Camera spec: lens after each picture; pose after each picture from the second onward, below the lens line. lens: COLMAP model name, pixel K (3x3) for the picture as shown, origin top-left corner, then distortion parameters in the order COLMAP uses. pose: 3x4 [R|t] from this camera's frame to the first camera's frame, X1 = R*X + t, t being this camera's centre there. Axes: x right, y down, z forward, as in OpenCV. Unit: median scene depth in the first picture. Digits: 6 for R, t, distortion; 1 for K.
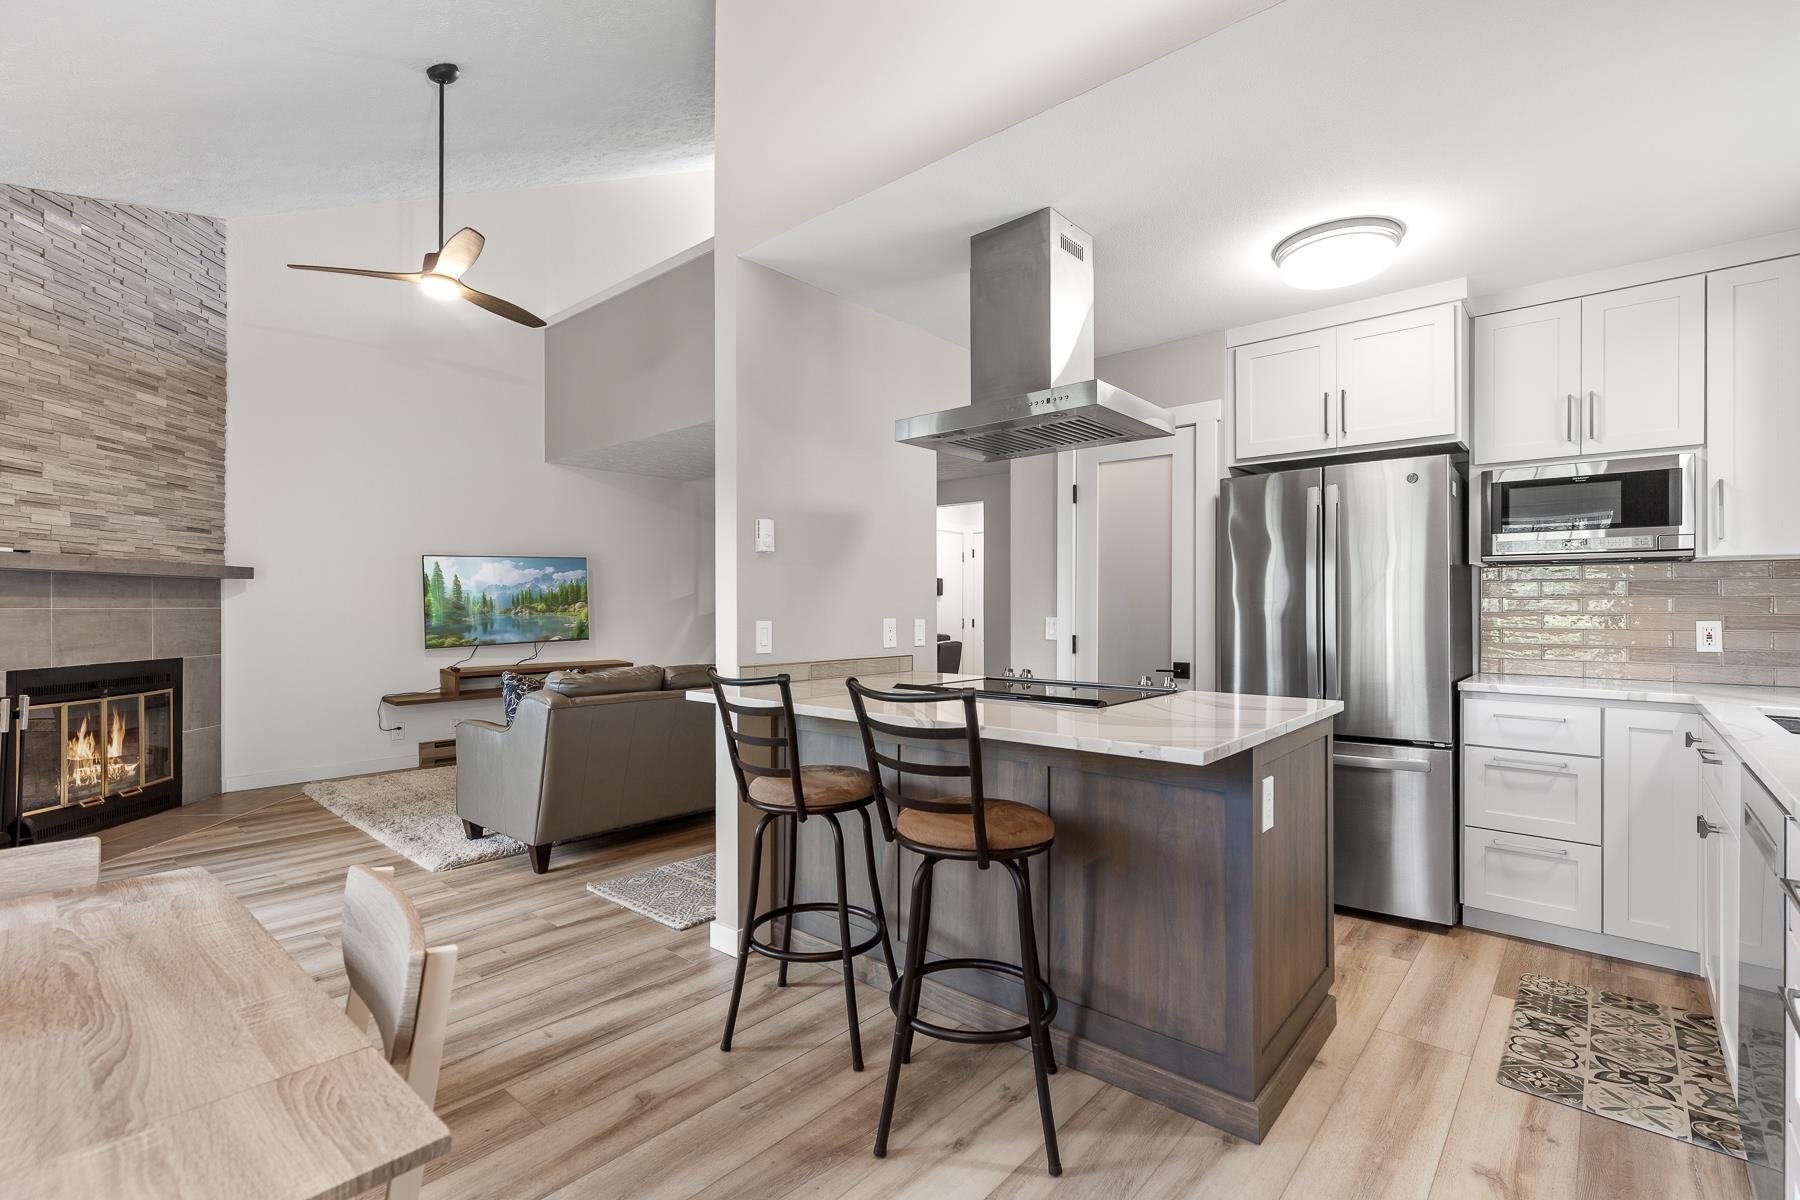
lens RADIAL K [[812.5, 0, 904.2], [0, 812.5, 603.1], [0, 0, 1]] dist [0.008022, -0.002131]
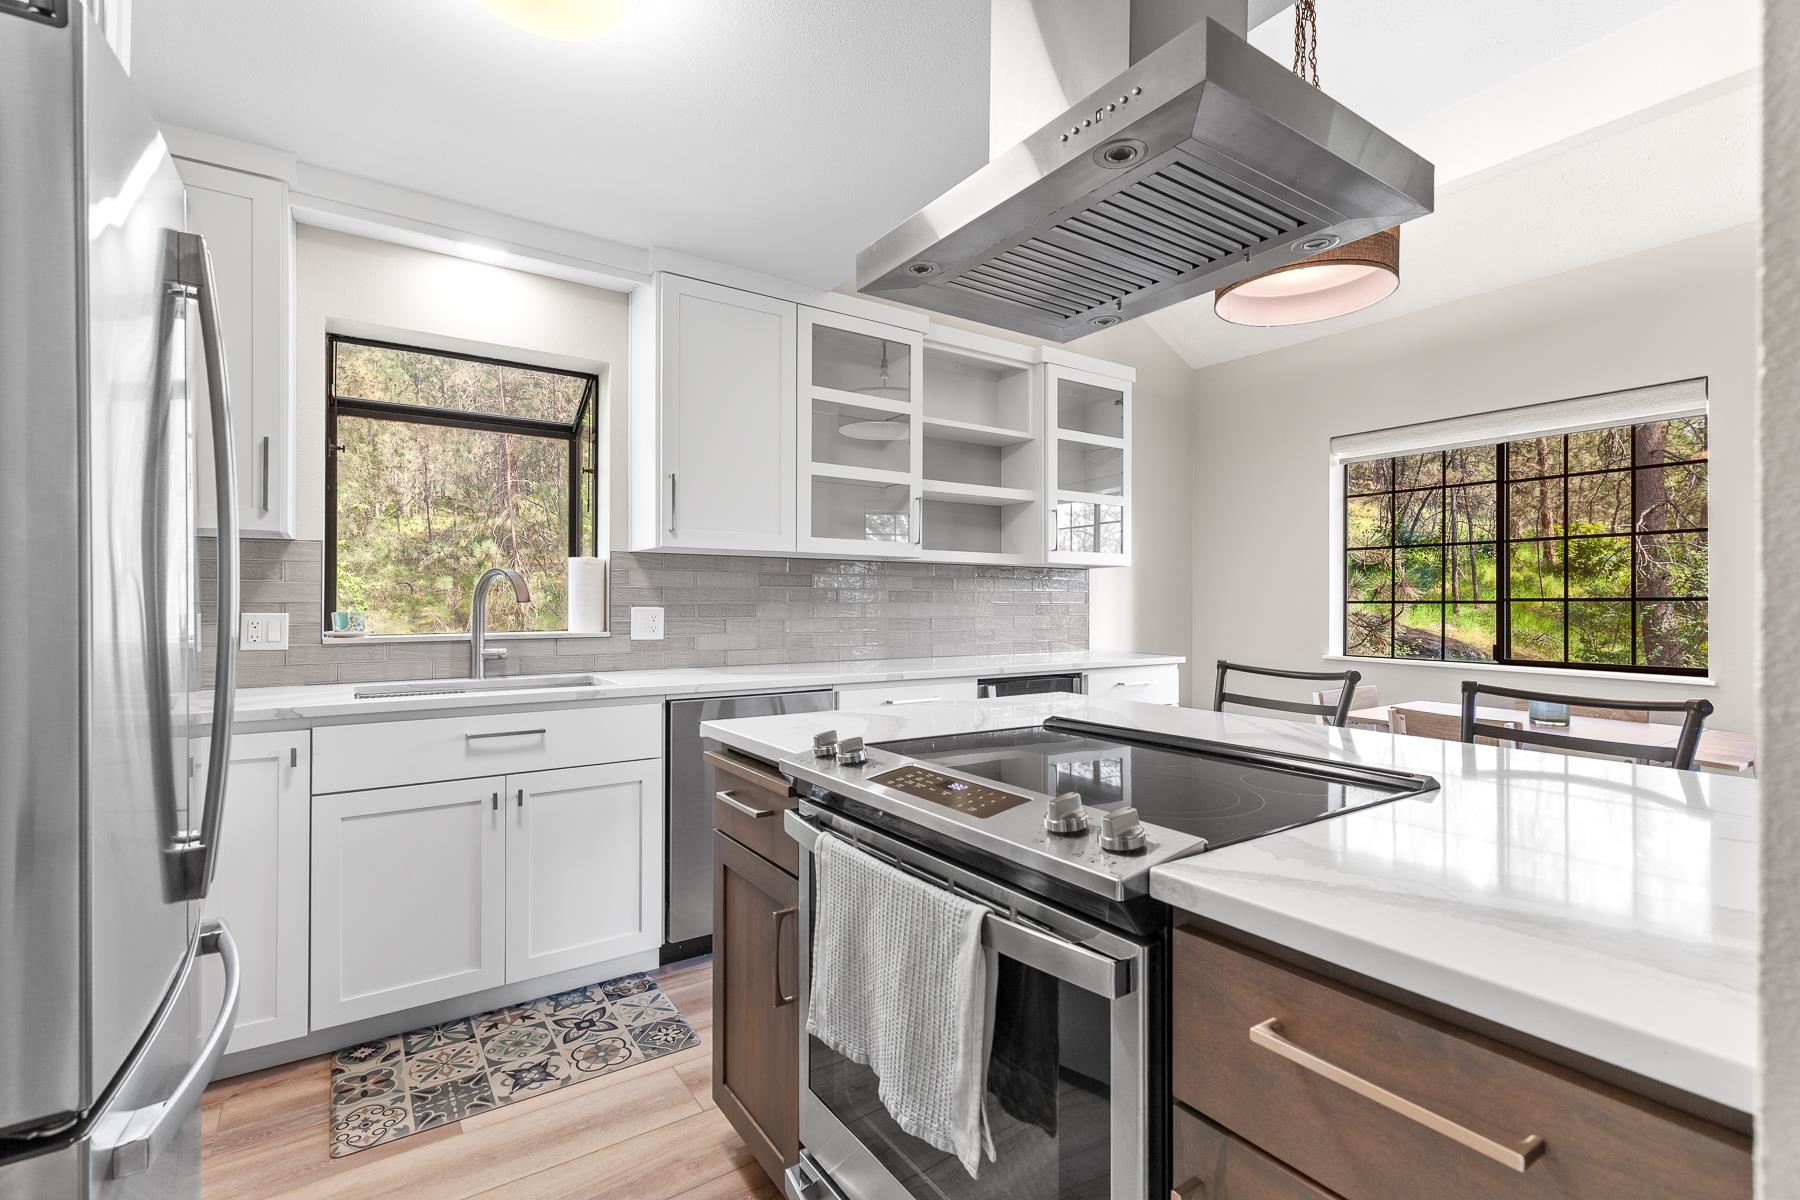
lens RADIAL K [[812.5, 0, 915.2], [0, 812.5, 608.7], [0, 0, 1]] dist [0.008022, -0.002131]
pose [[-0.970965, -0.009121, 0.239046, 0.155764], [-0.008749, 0.999958, 0.002615, 0.011195], [-0.239060, 0.000447, -0.971005, 1.486019]]
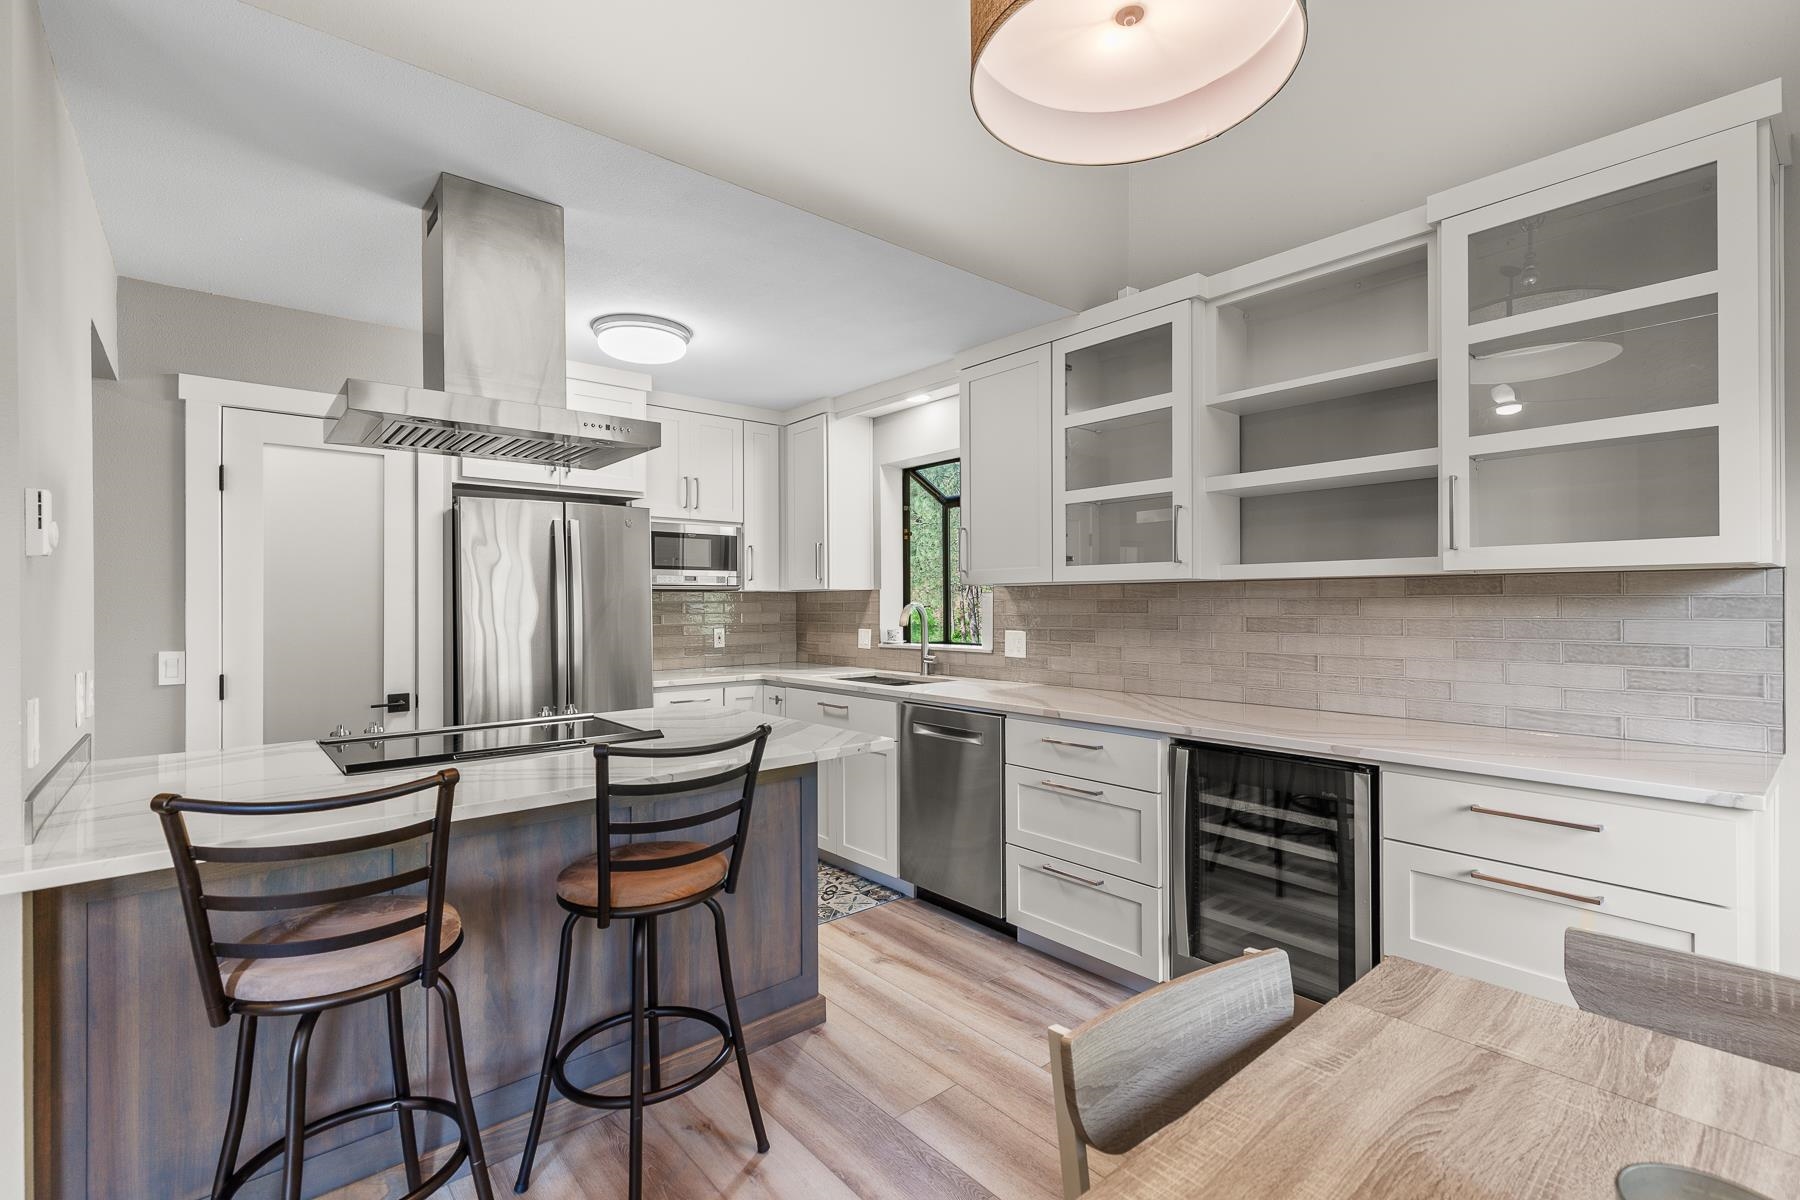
lens RADIAL K [[812.5, 0, 906.7], [0, 812.5, 595.7], [0, 0, 1]] dist [0.008022, -0.002131]
pose [[0.141152, 0.003333, 0.989982, -0.624113], [0.000033, 0.999994, -0.003371, -0.041195], [-0.989988, 0.000508, 0.141151, 0.446727]]
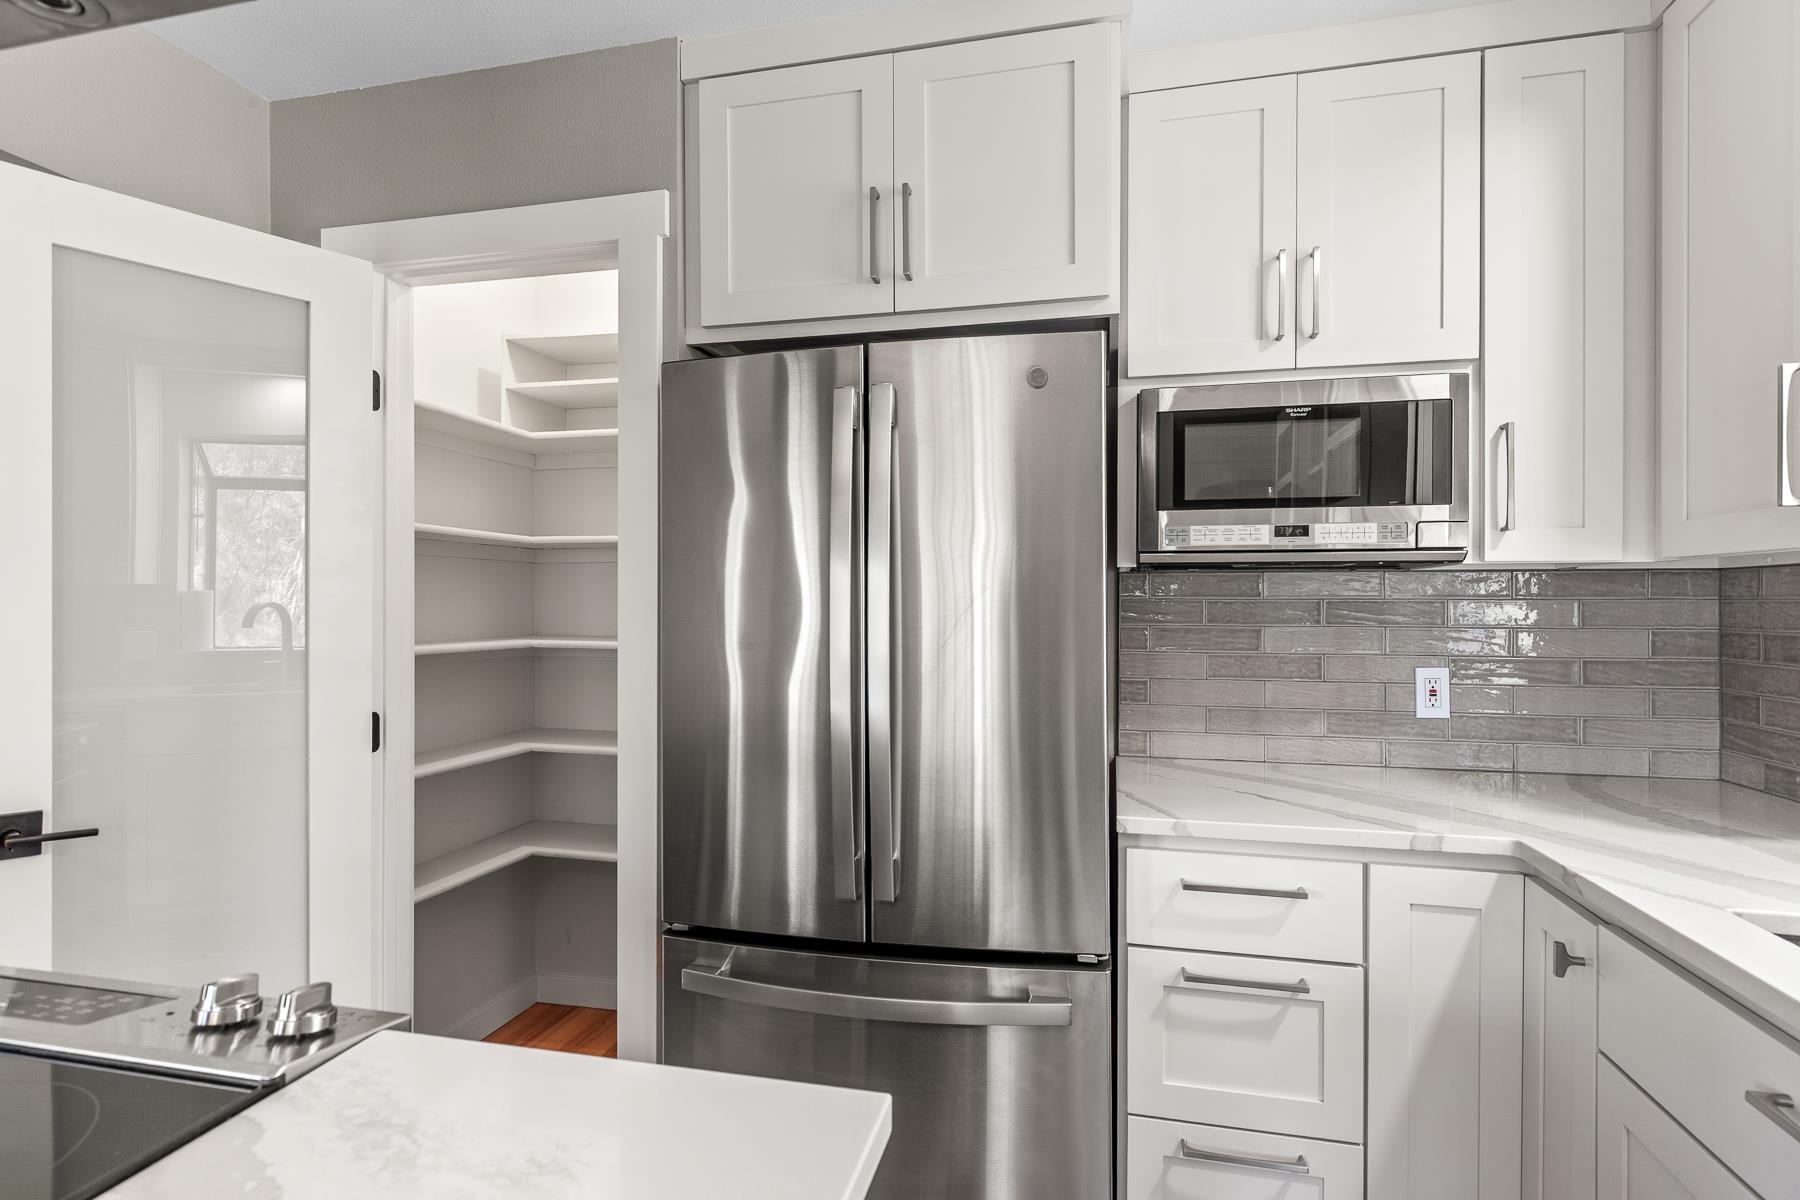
lens RADIAL K [[860.2, 0, 902.7], [0, 860.2, 603.7], [0, 0, 1]] dist [-0.003777, -0.000468]
pose [[0.888782, -0.002301, 0.458325, 0.374110], [0.000730, 0.999993, 0.003604, -0.031528], [-0.458330, -0.002868, 0.888777, 0.676512]]
